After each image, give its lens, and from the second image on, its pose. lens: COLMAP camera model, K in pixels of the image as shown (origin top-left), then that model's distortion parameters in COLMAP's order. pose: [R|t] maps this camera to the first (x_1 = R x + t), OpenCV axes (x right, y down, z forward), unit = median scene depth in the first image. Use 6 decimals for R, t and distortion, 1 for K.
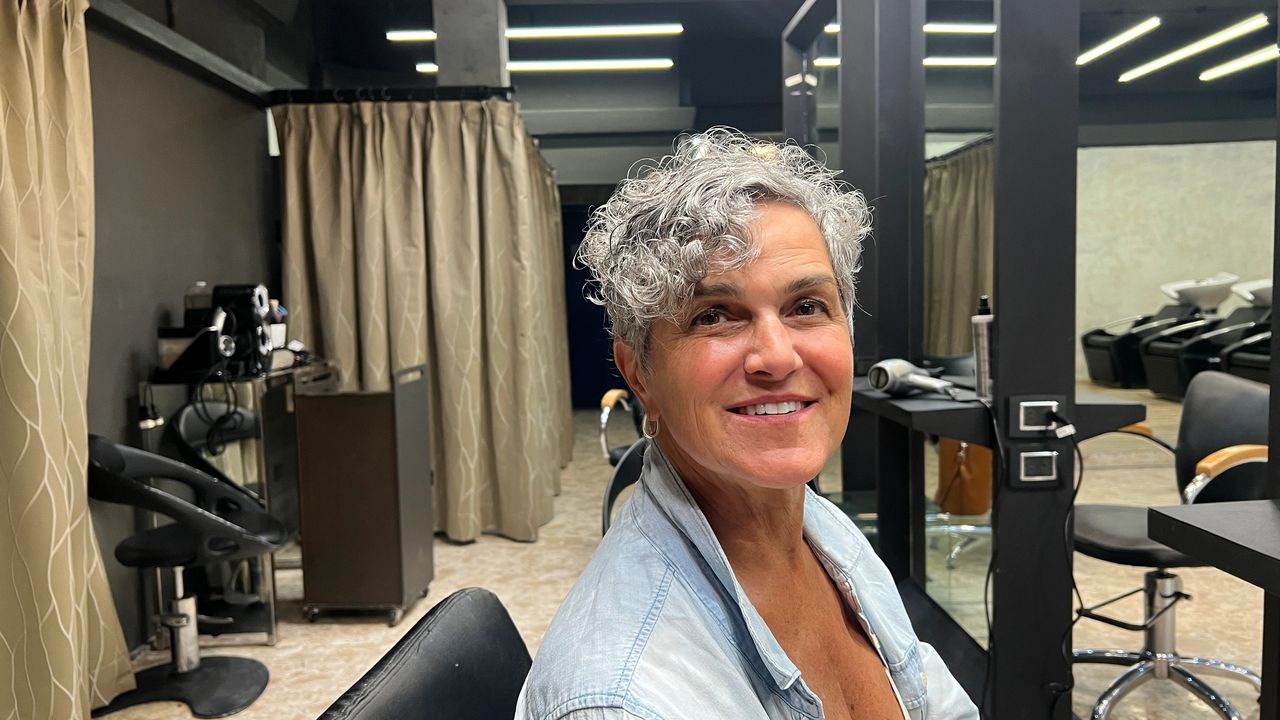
lens RADIAL K [[917.1, 0, 640.0], [0, 917.1, 360.0], [0, 0, 1]] dist [0.041765, -0.109572]
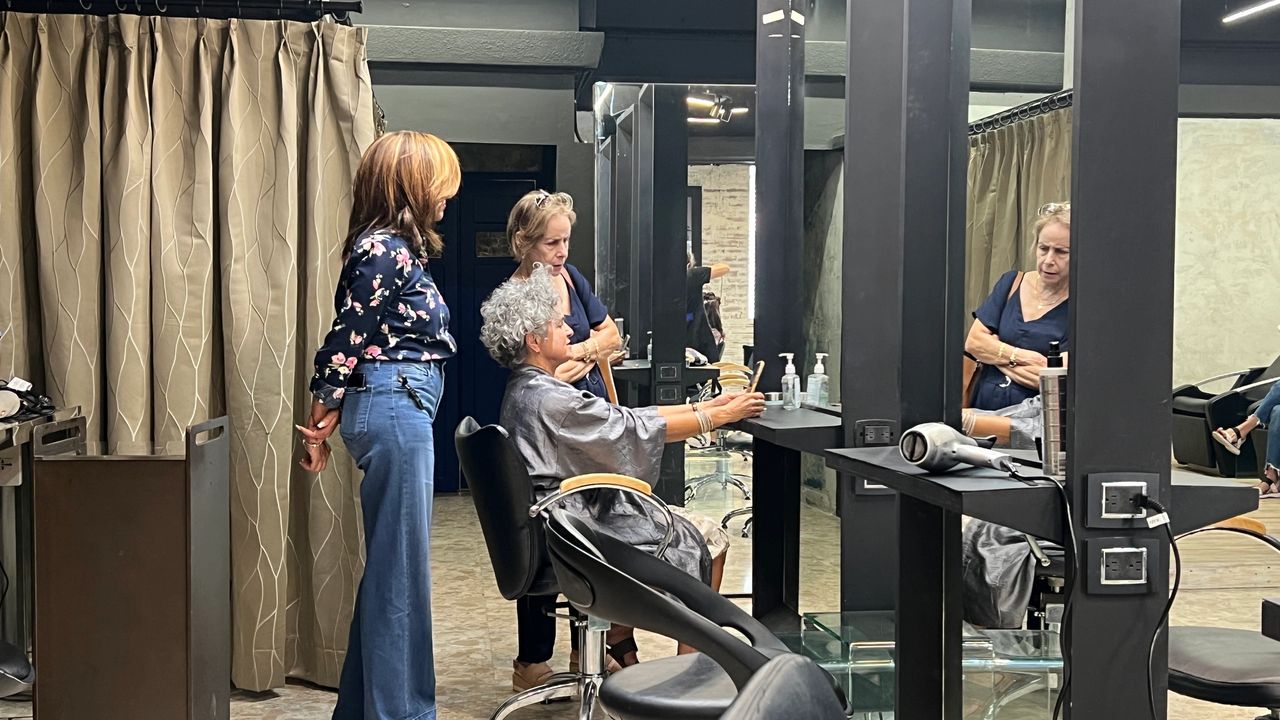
lens RADIAL K [[1497.5, 0, 640.0], [0, 1497.5, 360.0], [0, 0, 1]] dist [0.199016, -0.705174]
pose [[0.992793, 0.025743, 0.117041, -0.057715], [-0.021000, 0.998915, -0.041573, 0.002625], [-0.117984, 0.038815, 0.992257, -0.102538]]
